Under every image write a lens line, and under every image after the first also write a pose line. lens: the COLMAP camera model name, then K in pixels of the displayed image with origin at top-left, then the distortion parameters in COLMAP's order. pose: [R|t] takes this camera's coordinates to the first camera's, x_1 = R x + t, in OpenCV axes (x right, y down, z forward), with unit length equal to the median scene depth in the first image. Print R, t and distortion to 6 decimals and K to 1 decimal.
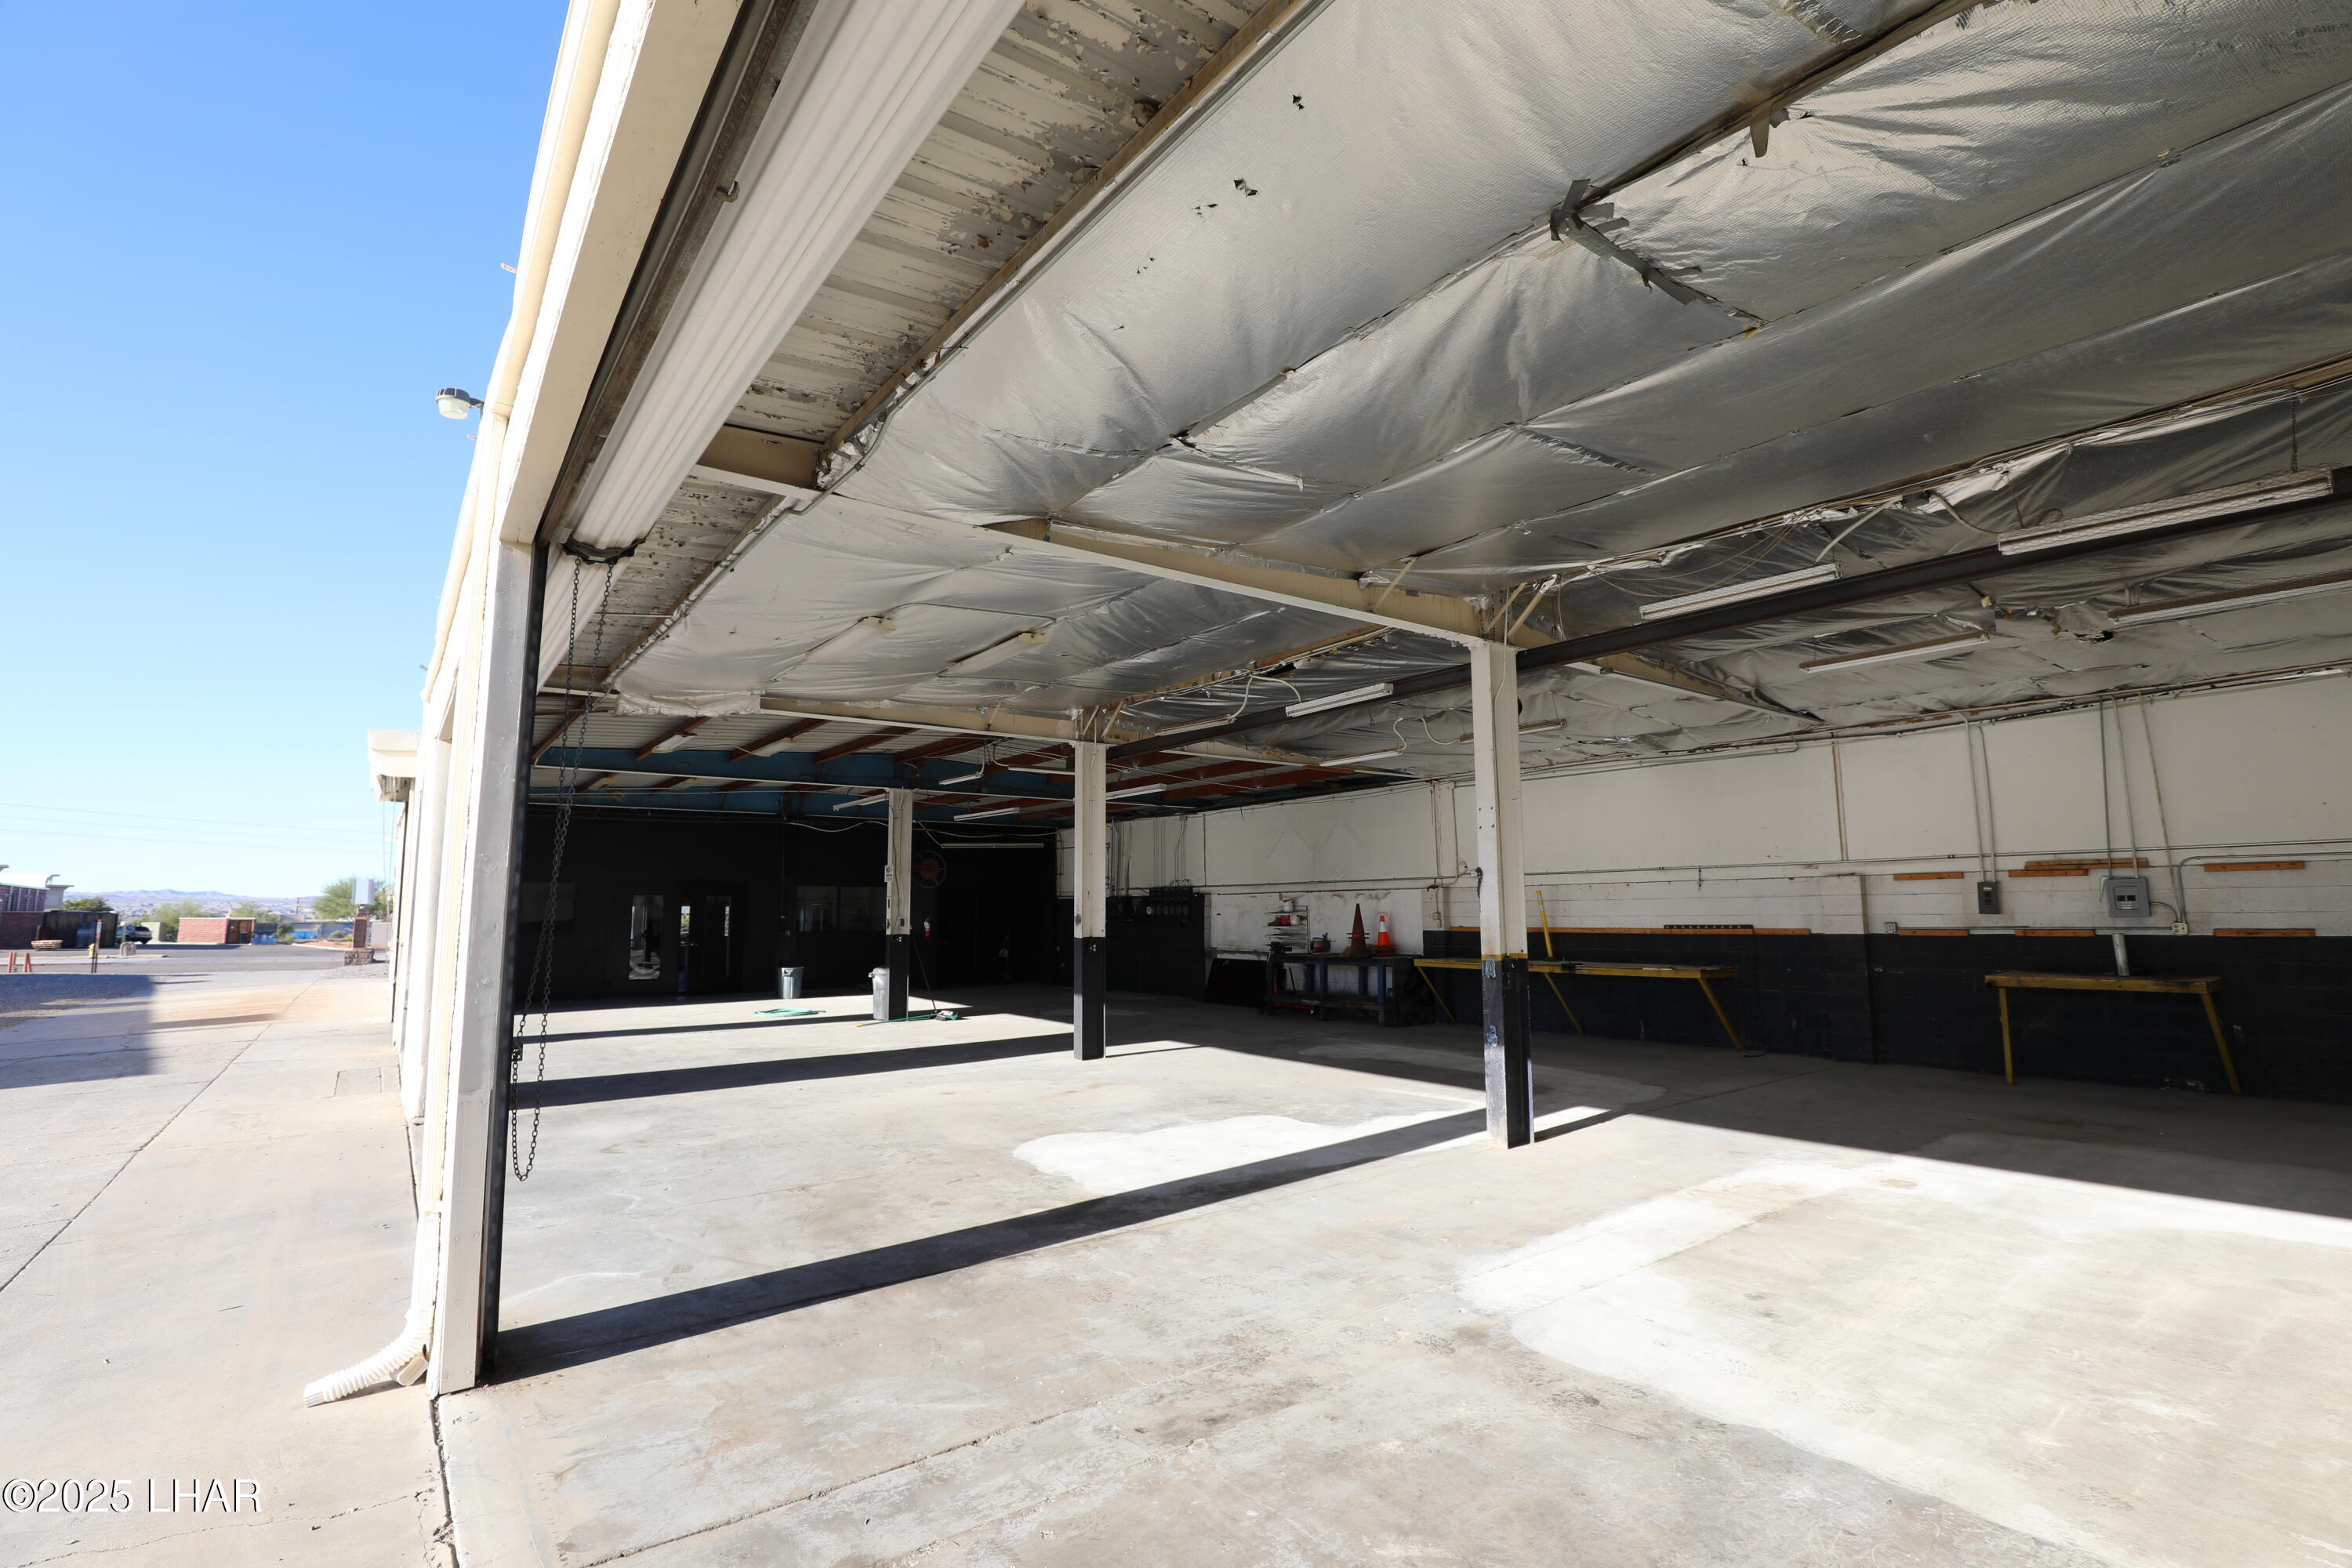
lens RADIAL K [[1075.8, 0, 1192.1], [0, 1075.8, 781.0], [0, 0, 1]] dist [-0.042901, 0.009942]
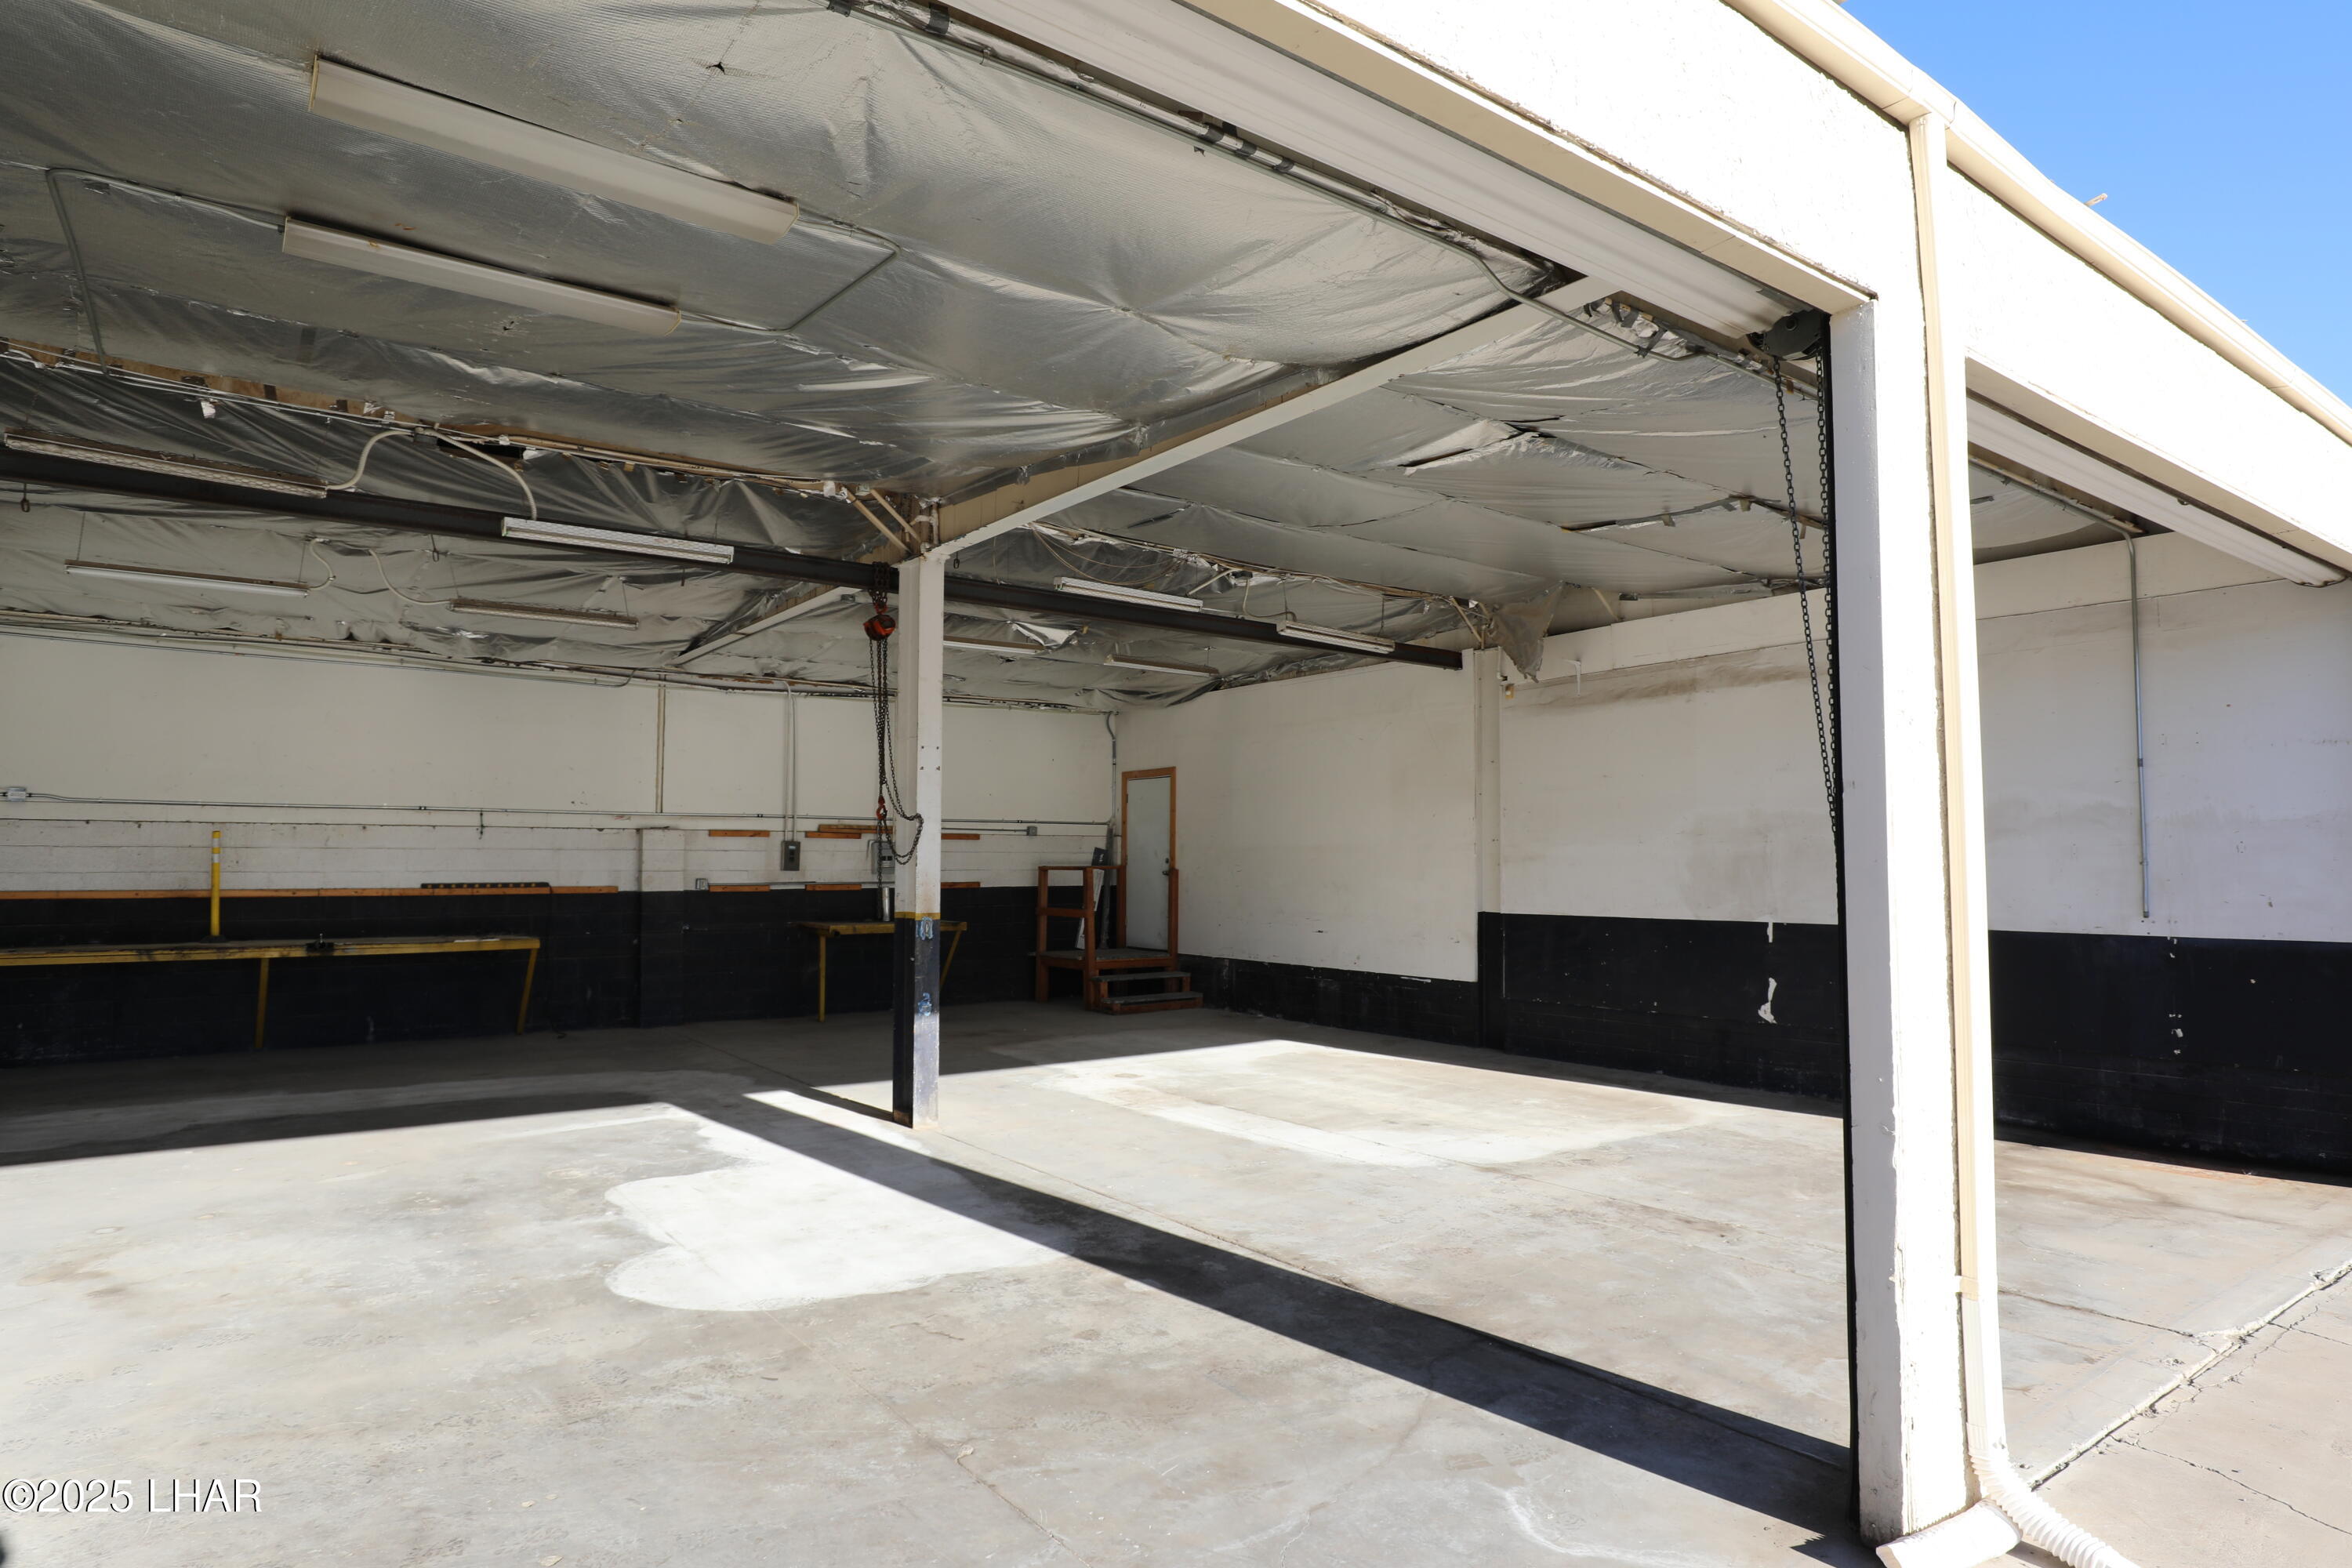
lens RADIAL K [[1323.9, 0, 1202.3], [0, 1323.9, 784.2], [0, 0, 1]] dist [-0.008941, 0.000522]
pose [[0.003263, 0.064695, 0.997900, -0.986656], [-0.122327, 0.990436, -0.063811, 0.119526], [-0.992484, -0.121862, 0.011146, 0.938955]]
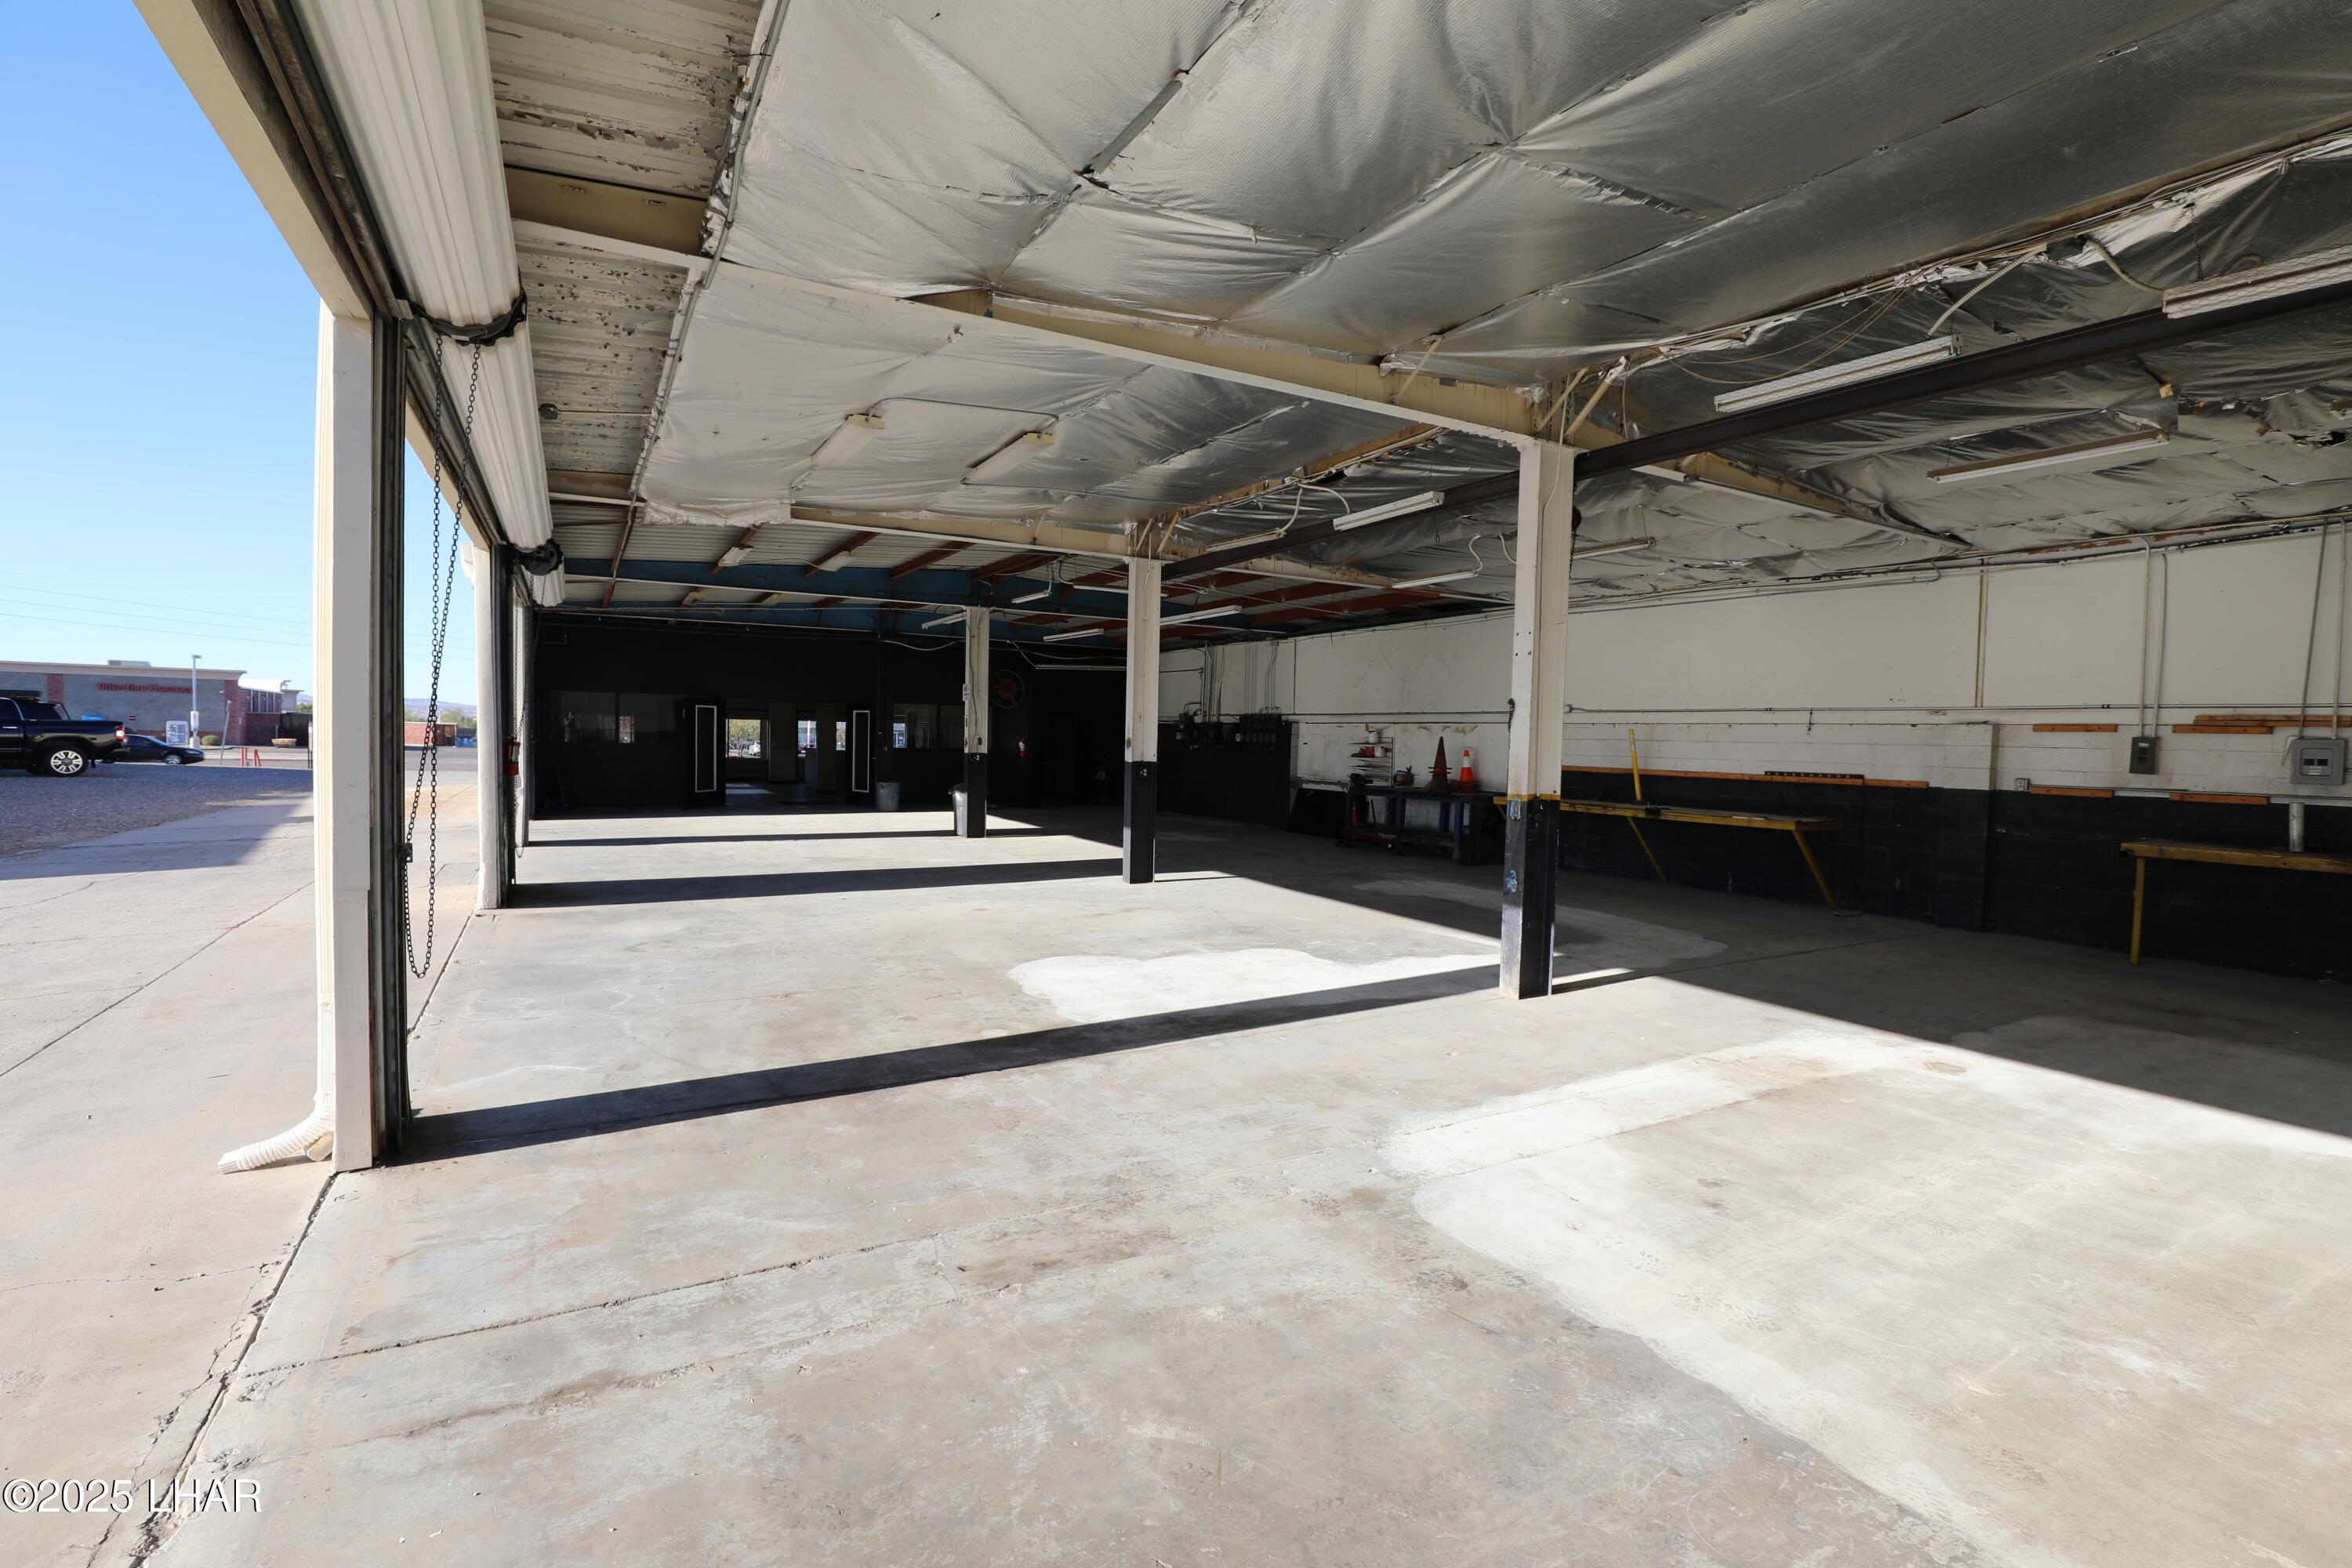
lens RADIAL K [[1077.0, 0, 1192.3], [0, 1077.0, 786.1], [0, 0, 1]] dist [-0.042061, 0.009484]
pose [[0.991614, 0.037022, -0.123822, 0.141356], [-0.016280, 0.986242, 0.164503, 0.010979], [0.128209, -0.161108, 0.978574, 0.083075]]
